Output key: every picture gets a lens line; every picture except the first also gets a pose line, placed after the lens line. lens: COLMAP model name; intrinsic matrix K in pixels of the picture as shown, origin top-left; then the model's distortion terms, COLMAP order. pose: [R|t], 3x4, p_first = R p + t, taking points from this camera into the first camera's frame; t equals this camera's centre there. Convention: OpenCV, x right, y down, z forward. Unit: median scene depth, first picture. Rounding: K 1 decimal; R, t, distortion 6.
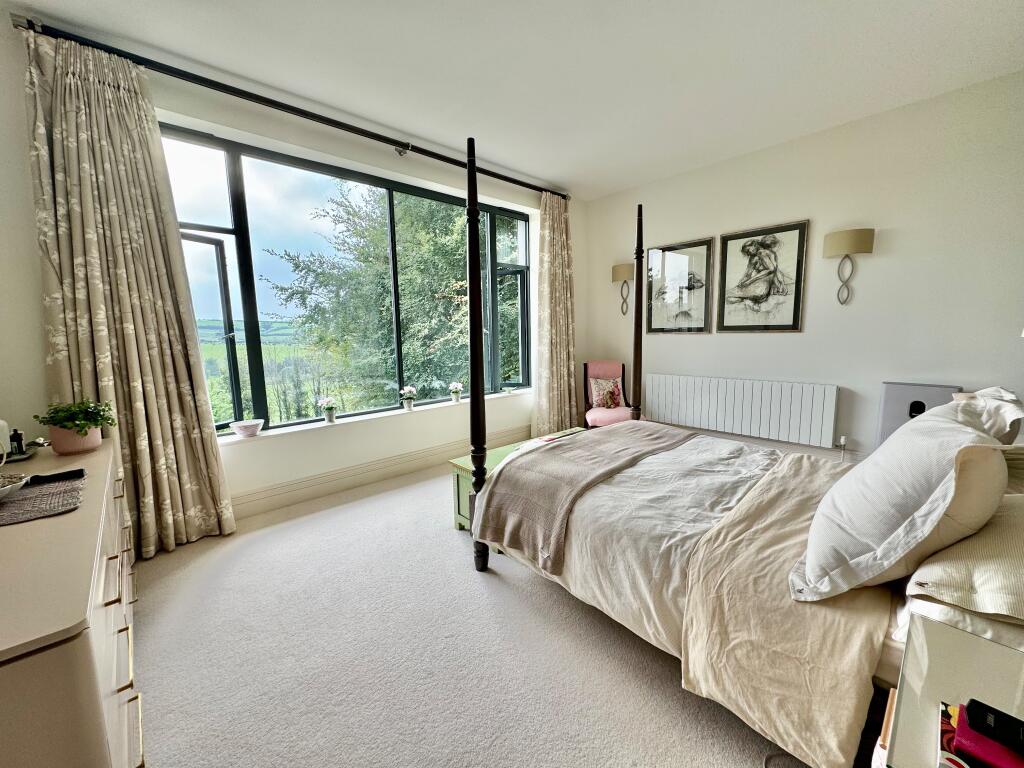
lens RADIAL K [[402.0, 0, 512.7], [0, 402.0, 382.8], [0, 0, 1]] dist [0.000209, -0.000081]
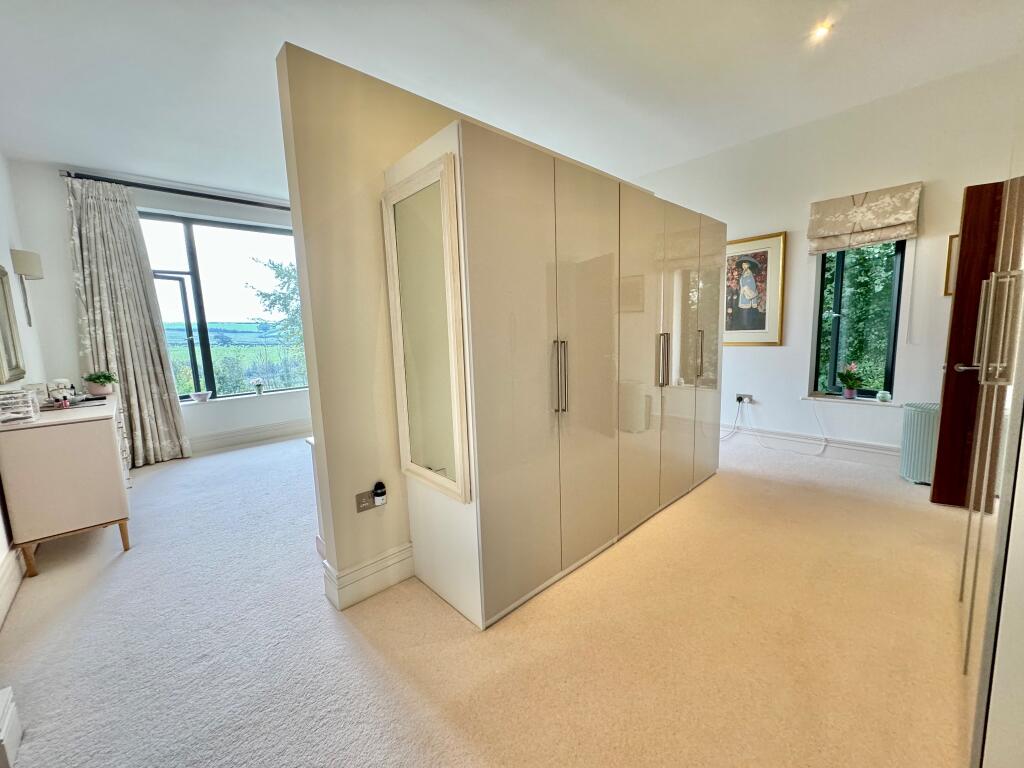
lens RADIAL K [[402.0, 0, 511.7], [0, 402.0, 382.3], [0, 0, 1]] dist [0.000209, -0.000081]
pose [[0.999824, -0.018635, 0.001962, 0.726542], [0.018632, 0.999825, 0.001522, 0.098676], [-0.001990, -0.001485, 0.999997, -0.758817]]
